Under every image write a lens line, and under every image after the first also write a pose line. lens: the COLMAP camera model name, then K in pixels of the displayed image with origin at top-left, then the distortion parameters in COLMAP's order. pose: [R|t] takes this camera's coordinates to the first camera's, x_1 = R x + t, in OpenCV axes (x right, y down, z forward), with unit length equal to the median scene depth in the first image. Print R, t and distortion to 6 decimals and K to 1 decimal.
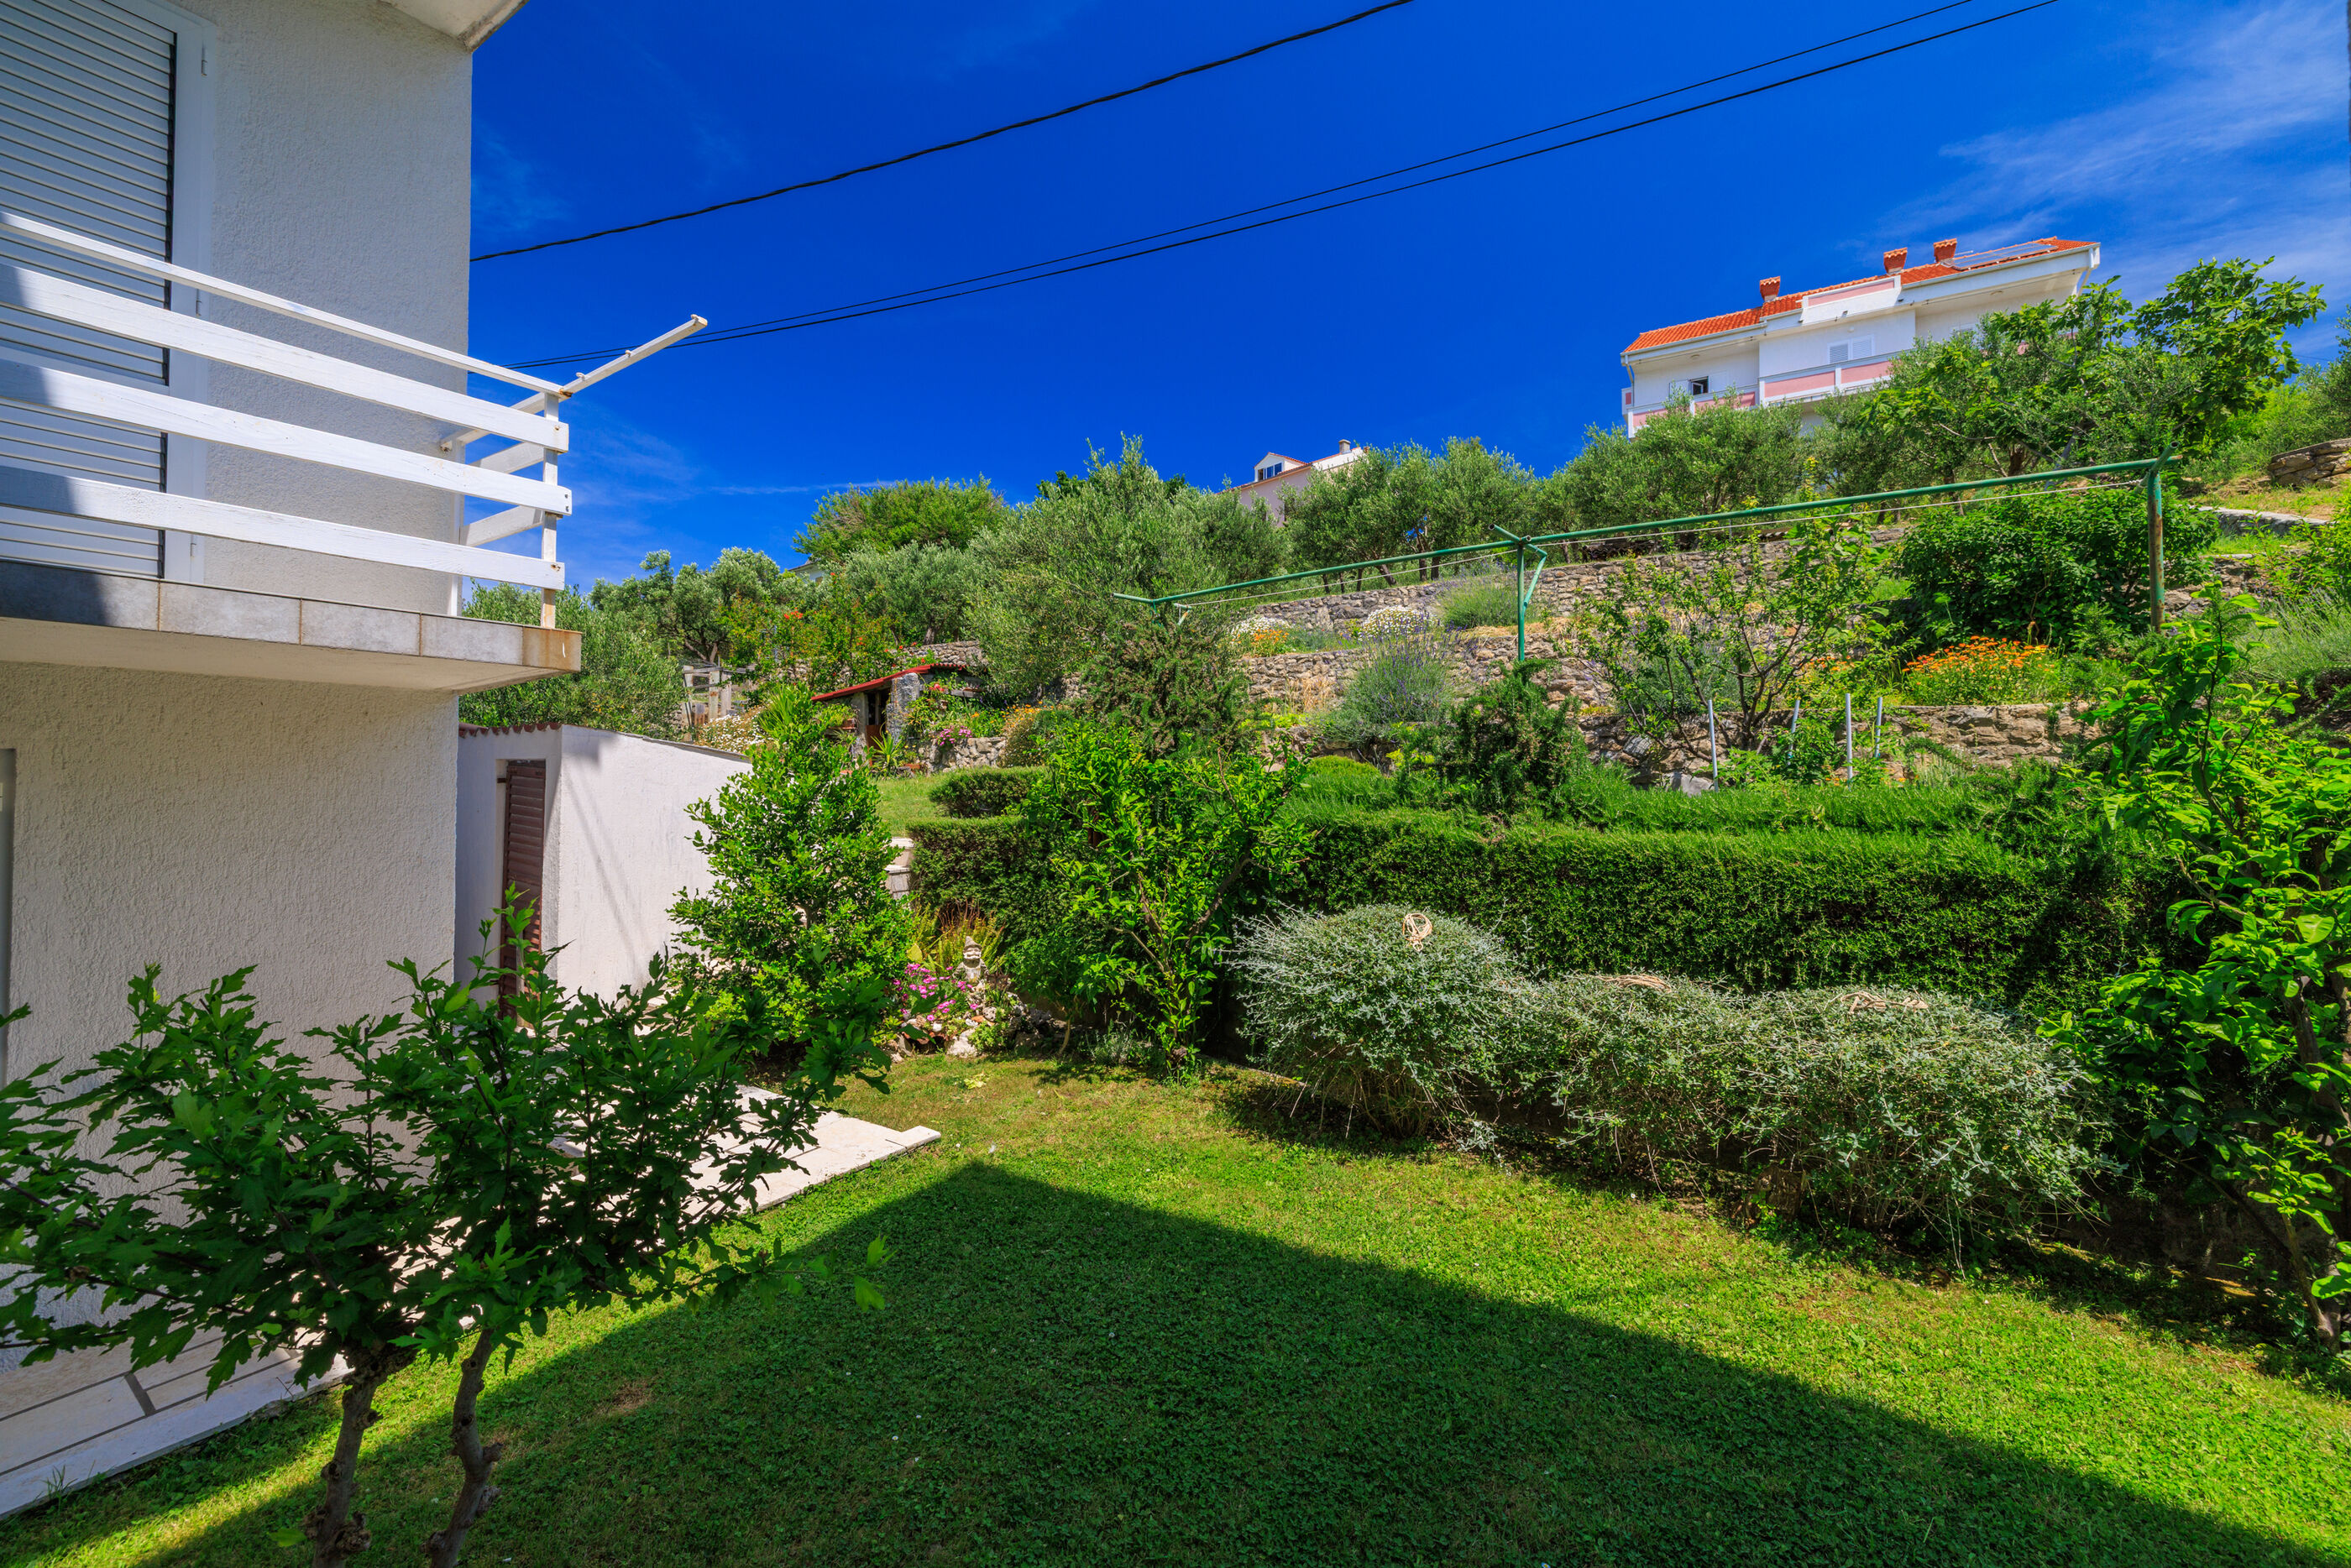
lens RADIAL K [[988.0, 0, 1167.9], [0, 988.0, 771.3], [0, 0, 1]] dist [0.003070, -0.000341]
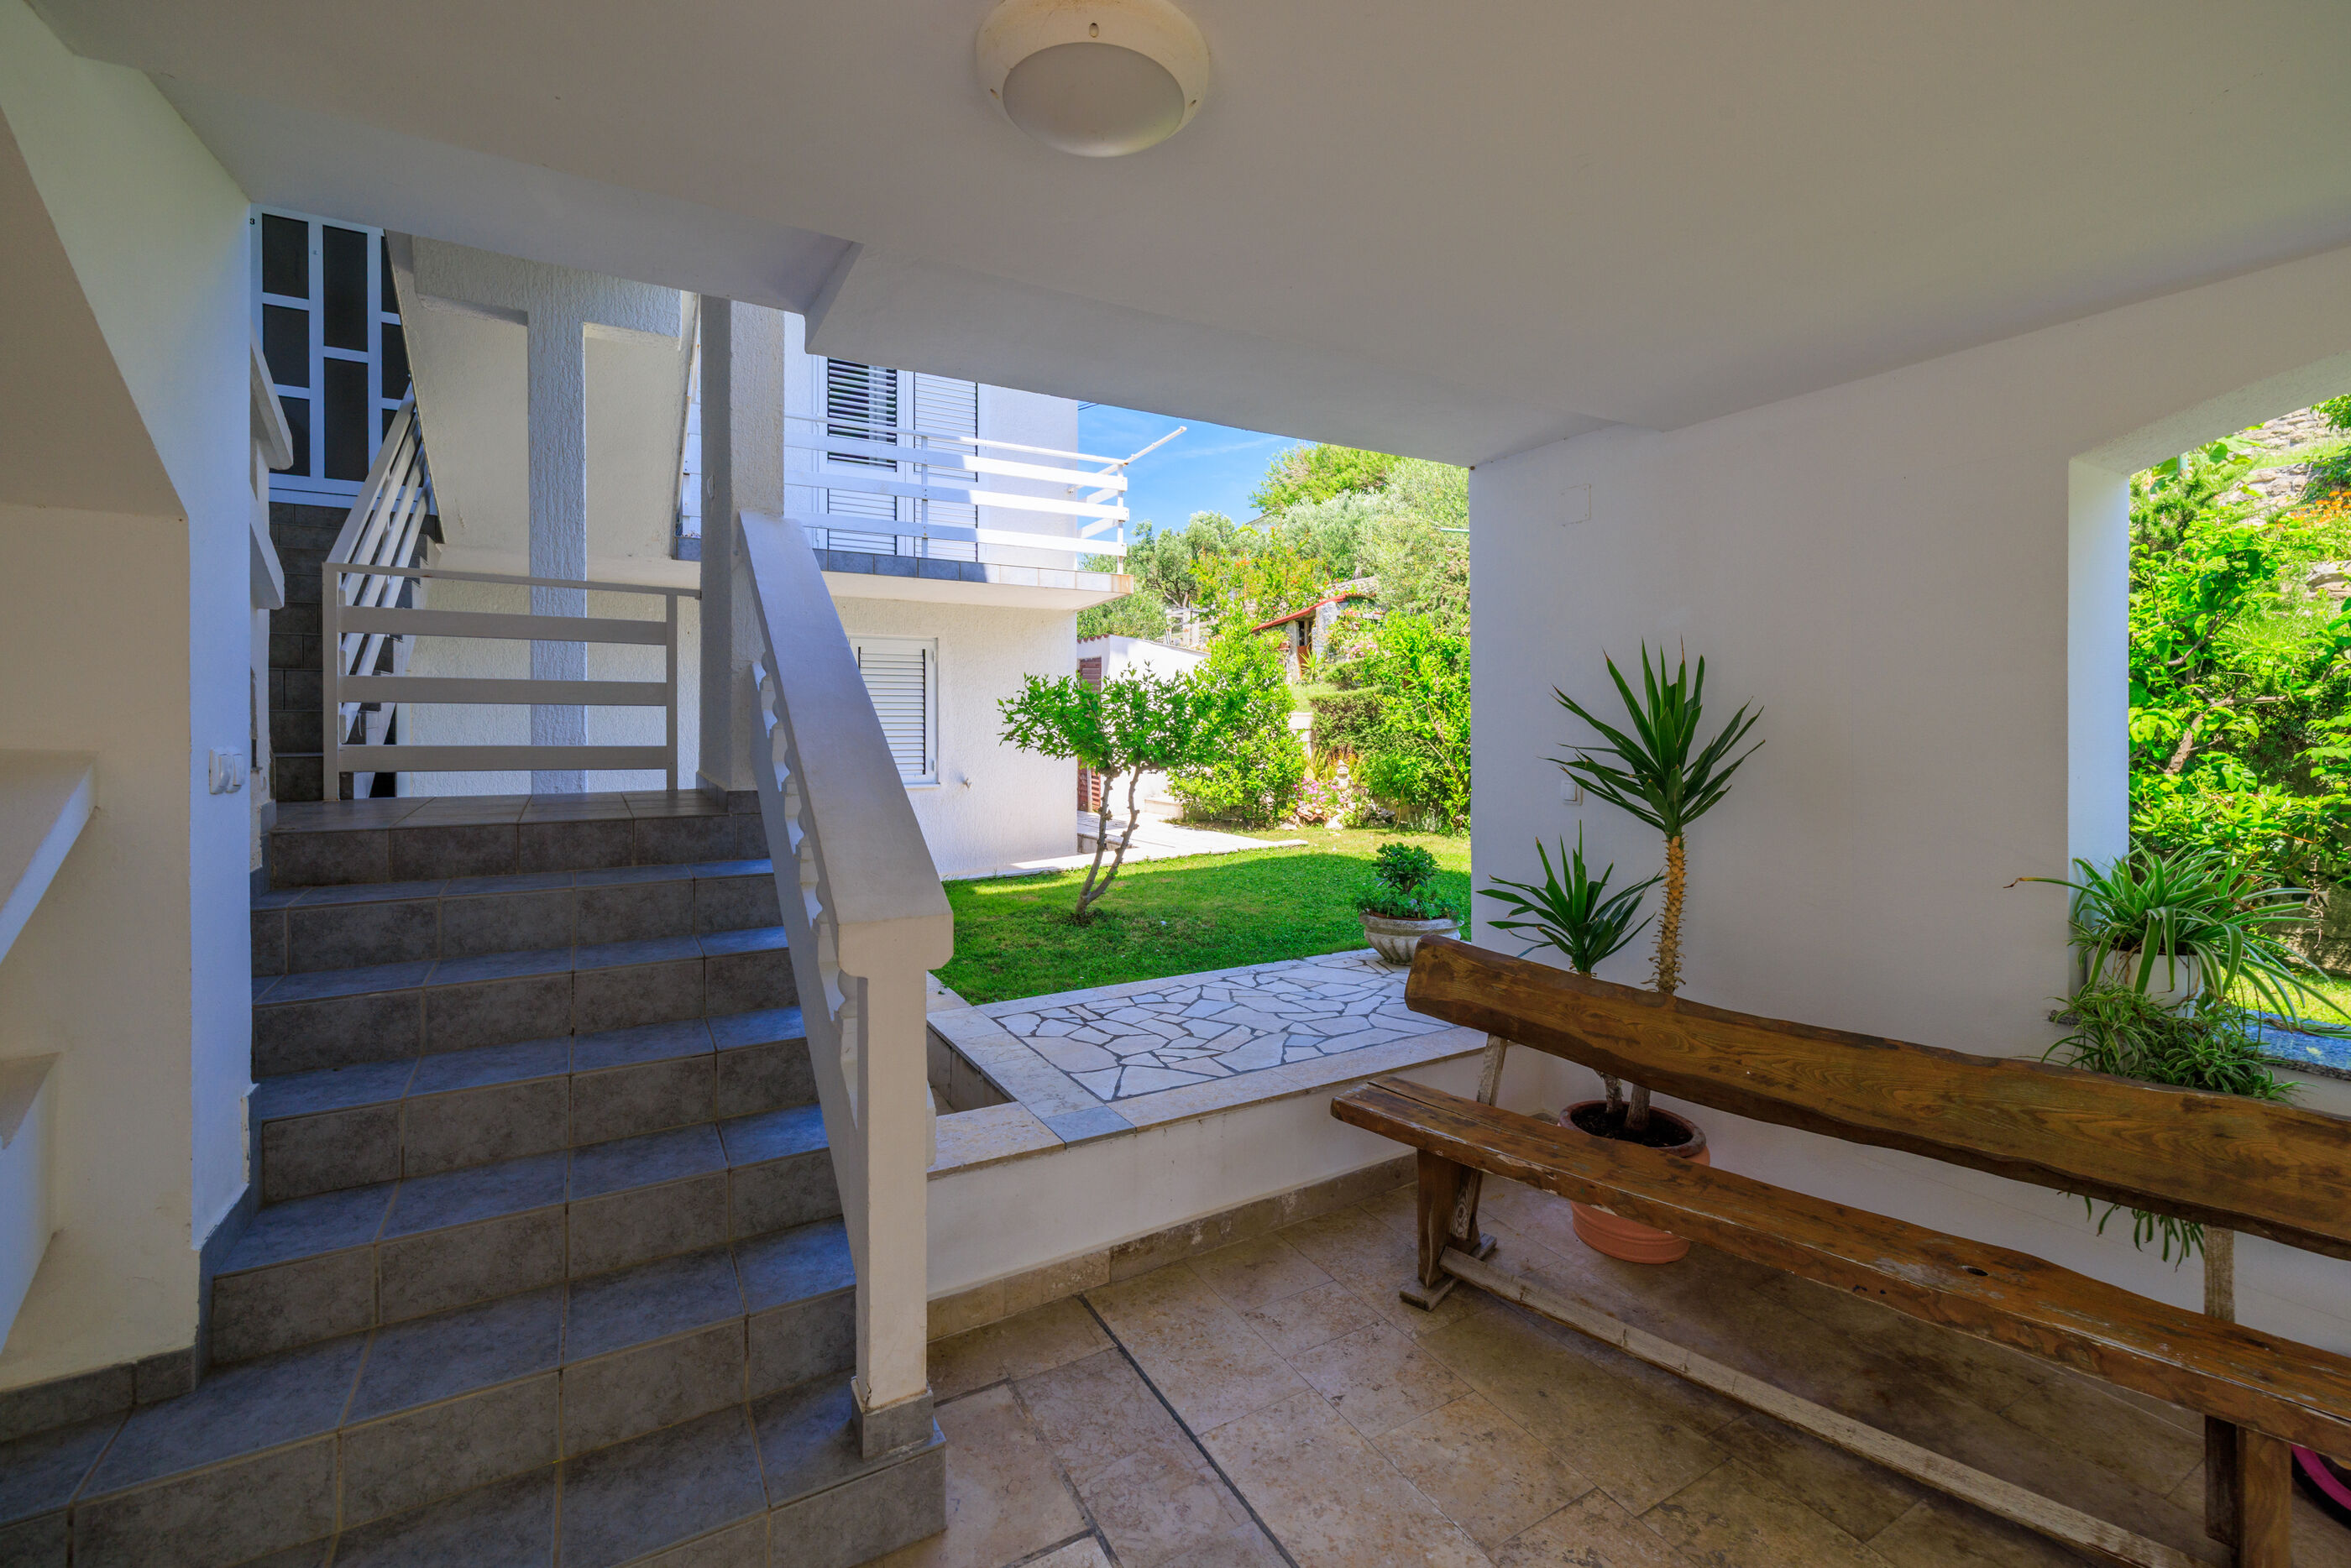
lens RADIAL K [[1265.0, 0, 1179.4], [0, 1265.0, 771.0], [0, 0, 1]] dist [-0.001969, -0.000083]
pose [[0.907226, -0.007809, -0.420571, 0.352068], [0.013842, 0.999840, 0.011295, 0.138645], [0.420416, -0.016068, 0.907189, -0.790254]]
